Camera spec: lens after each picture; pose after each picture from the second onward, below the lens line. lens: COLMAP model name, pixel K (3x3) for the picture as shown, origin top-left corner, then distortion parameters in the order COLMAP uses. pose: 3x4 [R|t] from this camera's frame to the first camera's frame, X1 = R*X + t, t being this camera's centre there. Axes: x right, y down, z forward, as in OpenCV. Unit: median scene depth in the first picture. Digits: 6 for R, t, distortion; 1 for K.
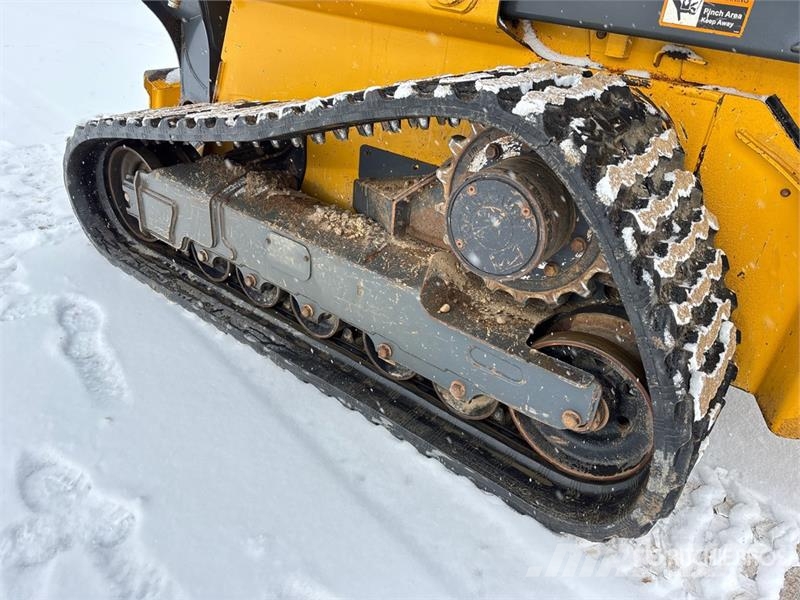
lens RADIAL K [[596.6, 0, 398.1], [0, 596.6, 304.9], [0, 0, 1]] dist [0.010923, 0.003189]
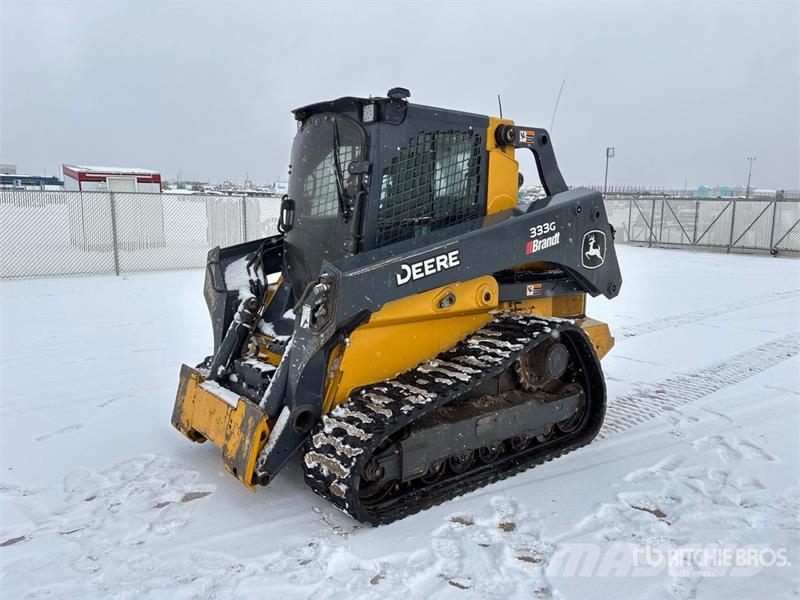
lens RADIAL K [[603.5, 0, 392.7], [0, 603.5, 303.9], [0, 0, 1]] dist [0.088075, -0.109499]
pose [[0.231762, -0.215322, 0.948643, -2.428249], [0.514356, 0.854847, 0.068370, -0.845795], [-0.825666, 0.472094, 0.308873, 0.465772]]
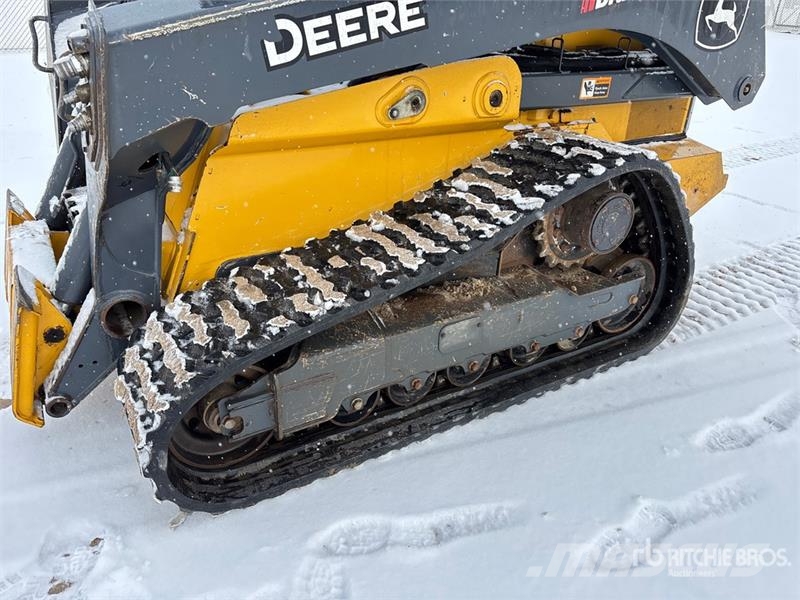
lens RADIAL K [[603.5, 0, 392.7], [0, 603.5, 303.9], [0, 0, 1]] dist [0.088075, -0.109499]
pose [[0.370583, -0.485877, 0.791576, -1.315184], [0.486146, 0.827659, 0.280432, -0.609400], [-0.791410, 0.280898, 0.542923, 0.476437]]
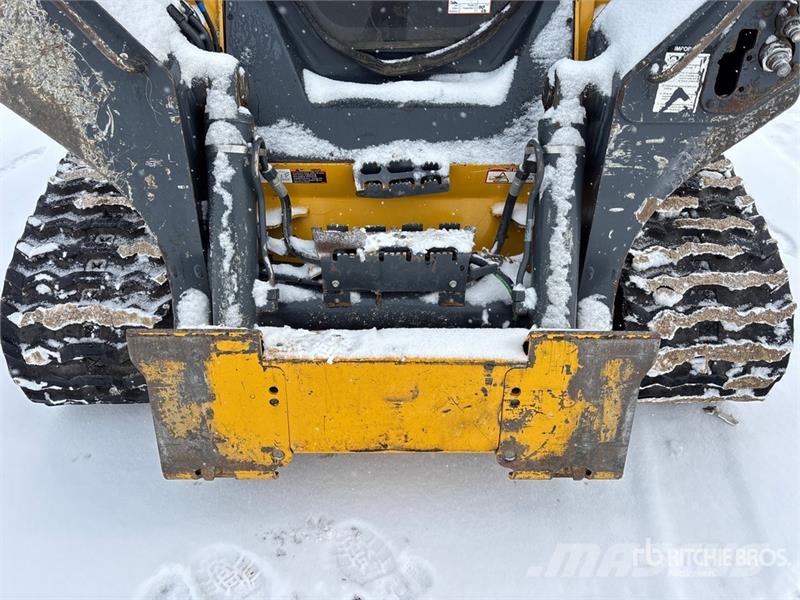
lens RADIAL K [[596.6, 0, 398.1], [0, 596.6, 304.9], [0, 0, 1]] dist [0.010923, 0.003189]
pose [[-0.612574, -0.547225, 0.570349, -0.916415], [0.370781, 0.438318, 0.818779, -1.473146], [-0.698050, 0.713038, -0.065602, 1.895412]]
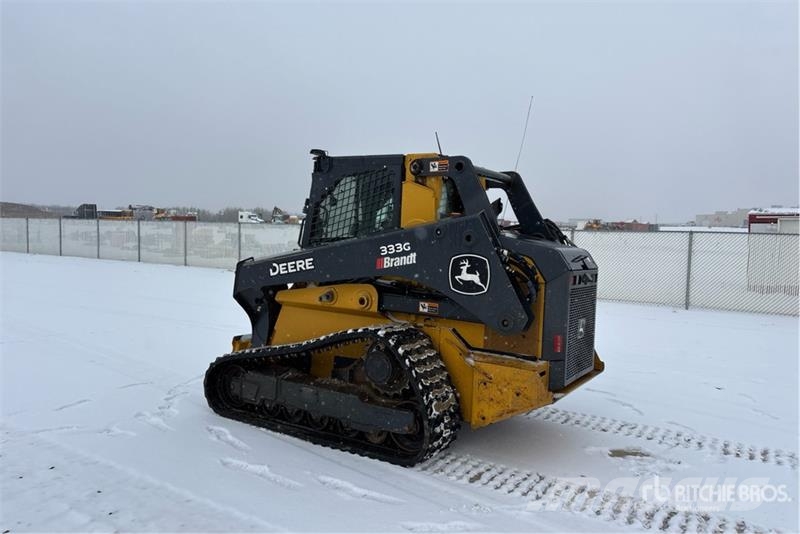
lens RADIAL K [[601.0, 0, 405.2], [0, 601.0, 268.6], [0, 0, 1]] dist [0.120301, -0.144135]
pose [[0.993930, -0.039341, 0.102743, -0.014270], [0.083125, 0.880301, -0.467075, 0.807363], [-0.072070, 0.472781, 0.878228, -1.875747]]
